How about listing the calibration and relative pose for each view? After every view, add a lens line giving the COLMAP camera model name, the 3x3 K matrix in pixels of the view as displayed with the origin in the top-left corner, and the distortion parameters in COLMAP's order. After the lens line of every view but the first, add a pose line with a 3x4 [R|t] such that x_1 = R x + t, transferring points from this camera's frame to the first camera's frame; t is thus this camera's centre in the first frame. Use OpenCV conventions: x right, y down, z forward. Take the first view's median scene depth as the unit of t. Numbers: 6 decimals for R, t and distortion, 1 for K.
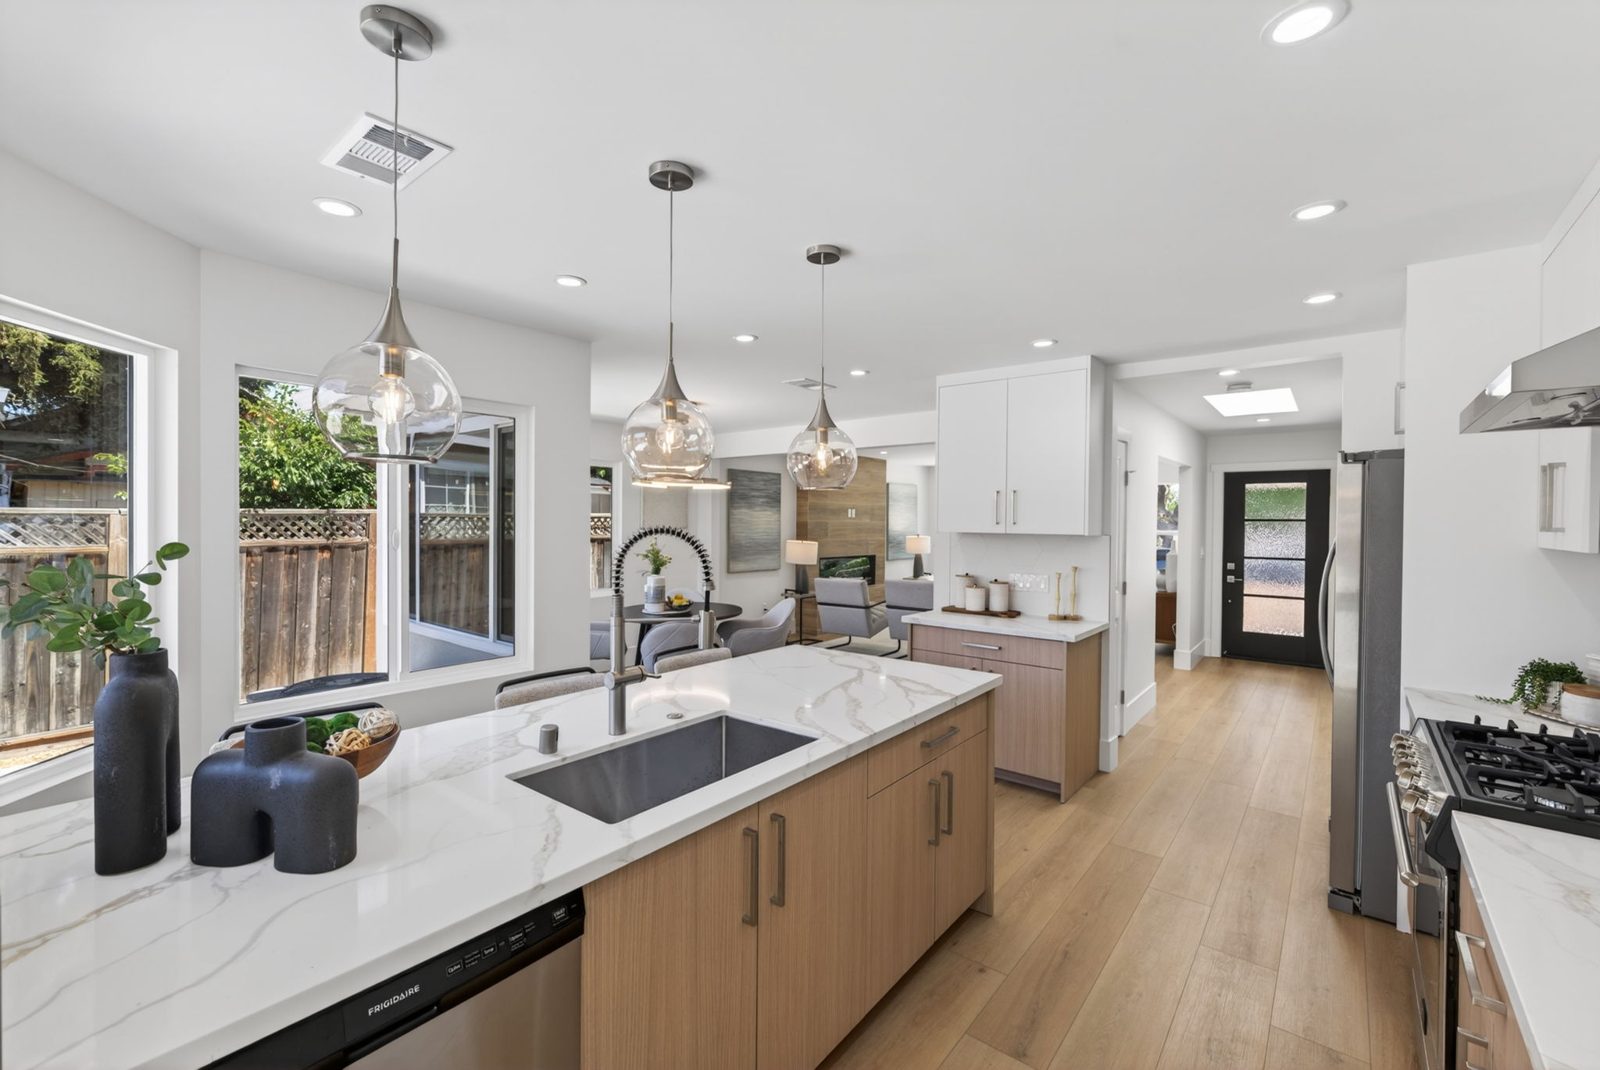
lens RADIAL K [[682.4, 0, 799.1], [0, 682.4, 526.8], [0, 0, 1]] dist [0.016419, -0.000141]
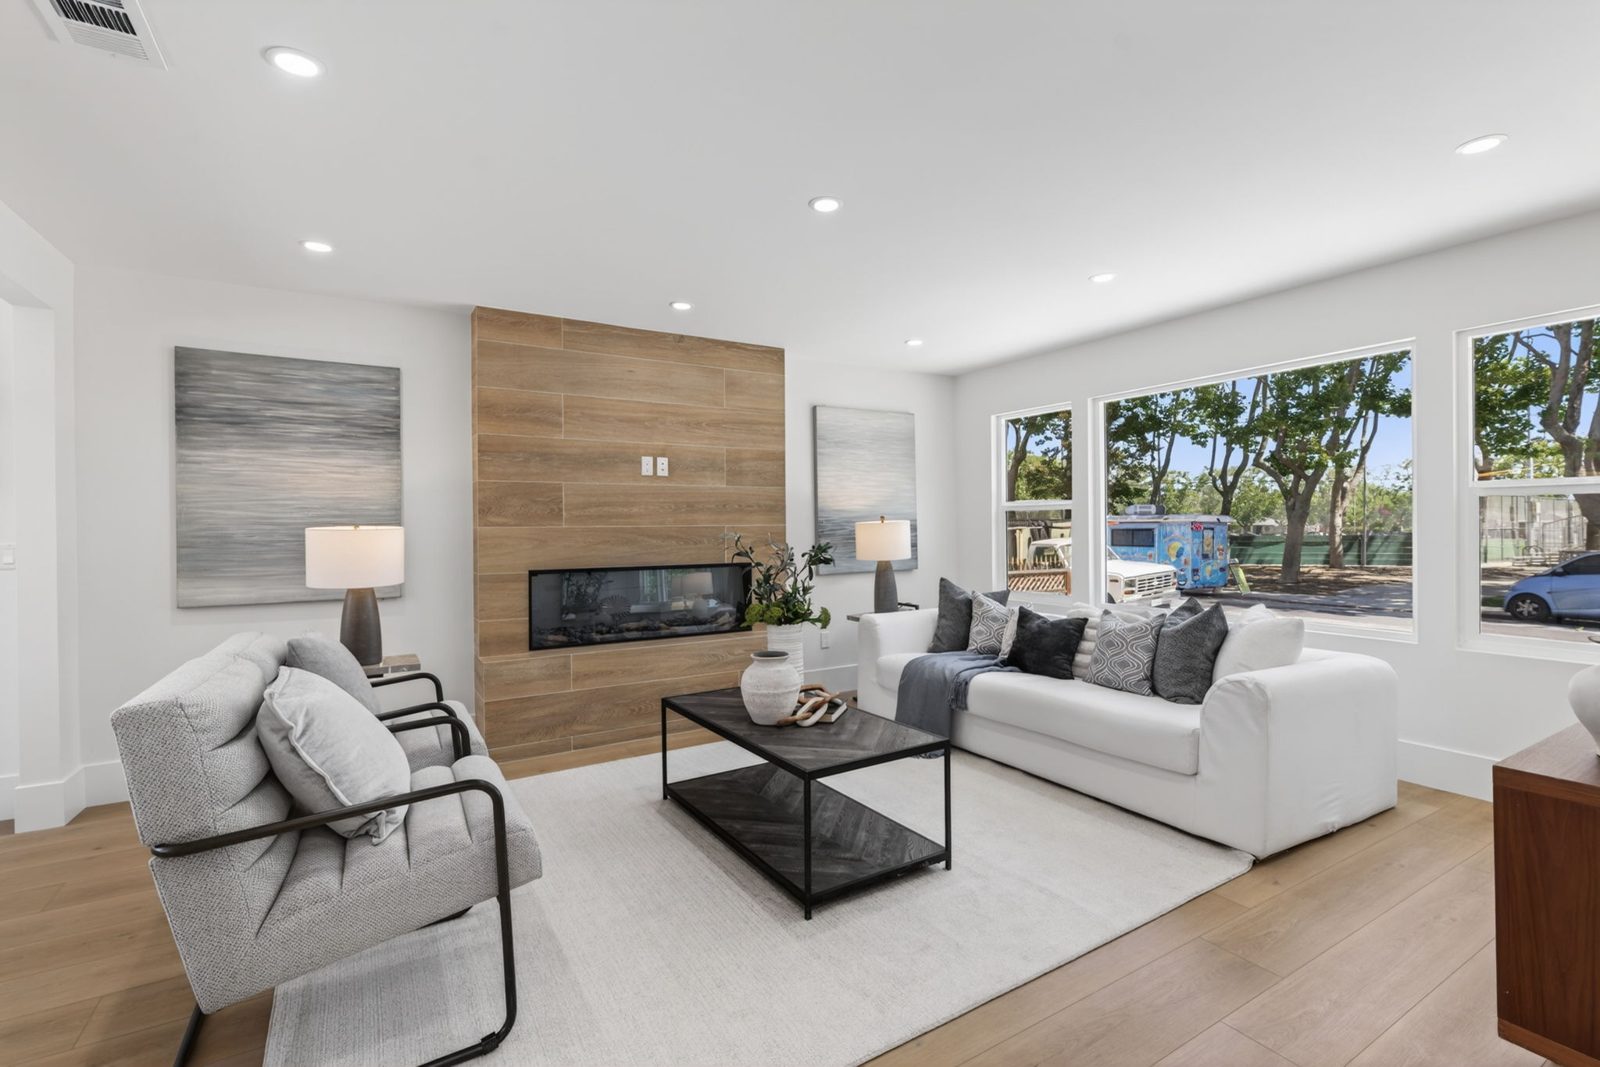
lens RADIAL K [[682.4, 0, 799.1], [0, 682.4, 525.3], [0, 0, 1]] dist [0.016419, -0.000141]
pose [[0.929054, -0.012381, -0.369736, 0.320519], [0.010816, 0.999922, -0.006306, 0.021101], [0.369785, 0.001859, 0.929115, 0.635899]]
